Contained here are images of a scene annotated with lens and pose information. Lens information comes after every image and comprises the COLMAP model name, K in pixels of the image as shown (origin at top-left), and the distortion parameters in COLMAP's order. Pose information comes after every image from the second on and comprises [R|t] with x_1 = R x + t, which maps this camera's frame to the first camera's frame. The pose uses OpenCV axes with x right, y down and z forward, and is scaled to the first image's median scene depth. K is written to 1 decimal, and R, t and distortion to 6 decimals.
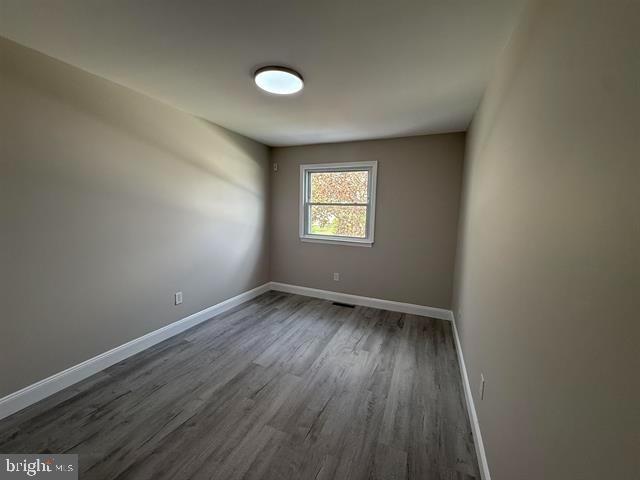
lens RADIAL K [[287.8, 0, 320.0], [0, 287.8, 240.0], [0, 0, 1]] dist [0.003346, 0.001364]
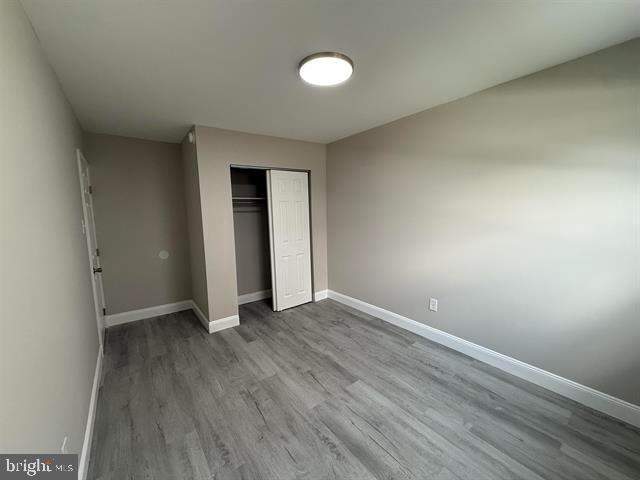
lens RADIAL K [[287.8, 0, 320.0], [0, 287.8, 240.0], [0, 0, 1]] dist [0.003346, 0.001364]
pose [[-0.575252, 0.077073, -0.814337, 0.570357], [-0.079052, 0.985653, 0.149130, -0.140359], [0.814147, 0.150162, -0.560906, 1.417029]]
